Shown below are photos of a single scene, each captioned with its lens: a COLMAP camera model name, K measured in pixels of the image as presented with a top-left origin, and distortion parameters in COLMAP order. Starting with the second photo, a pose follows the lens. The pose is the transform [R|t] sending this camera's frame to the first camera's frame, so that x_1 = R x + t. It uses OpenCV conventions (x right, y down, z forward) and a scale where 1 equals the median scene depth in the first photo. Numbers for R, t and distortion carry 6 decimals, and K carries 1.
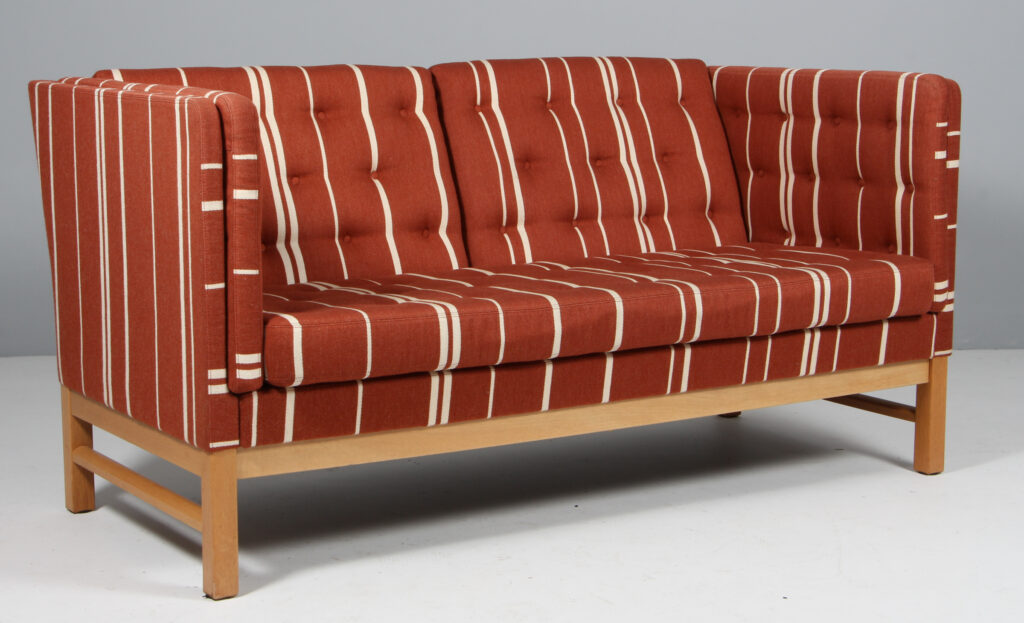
lens RADIAL K [[1808.5, 0, 512.9], [0, 1808.5, 269.0], [0, 0, 1]] dist [0.085585, 0.143849]
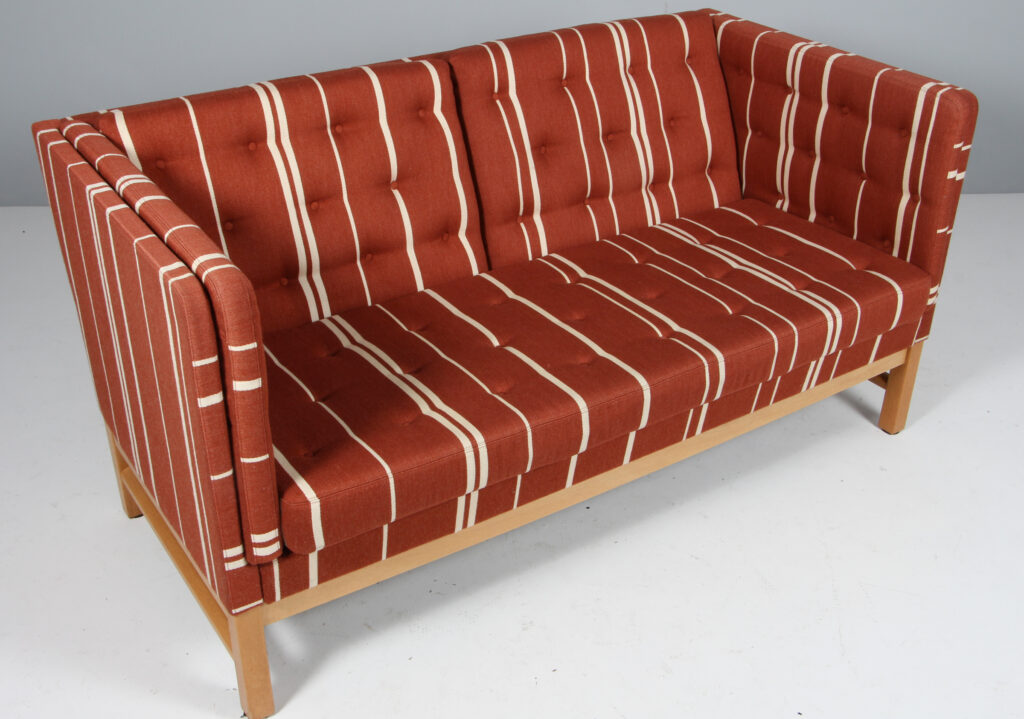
lens RADIAL K [[1144.9, 0, 512.0], [0, 1144.9, 359.5], [0, 0, 1]] dist [-0.118392, 0.272791]
pose [[0.999821, 0.002392, 0.018780, -0.022850], [-0.009185, 0.928706, 0.370702, -0.197603], [-0.016554, -0.370808, 0.928562, 0.376987]]
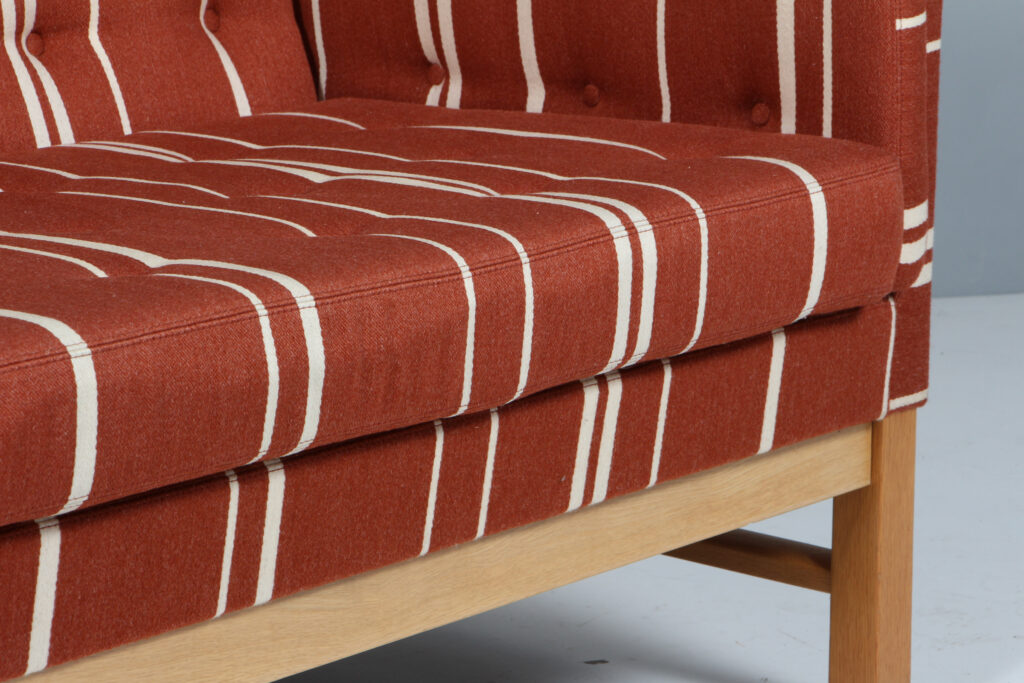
lens RADIAL K [[3778.2, 0, 512.0], [0, 3778.2, 341.5], [0, 0, 1]] dist [0.795064, 1.185329]
pose [[0.962542, -0.055858, 0.265318, -0.038309], [0.034319, 0.995778, 0.085139, -0.032931], [-0.268953, -0.072844, 0.960395, 0.307556]]
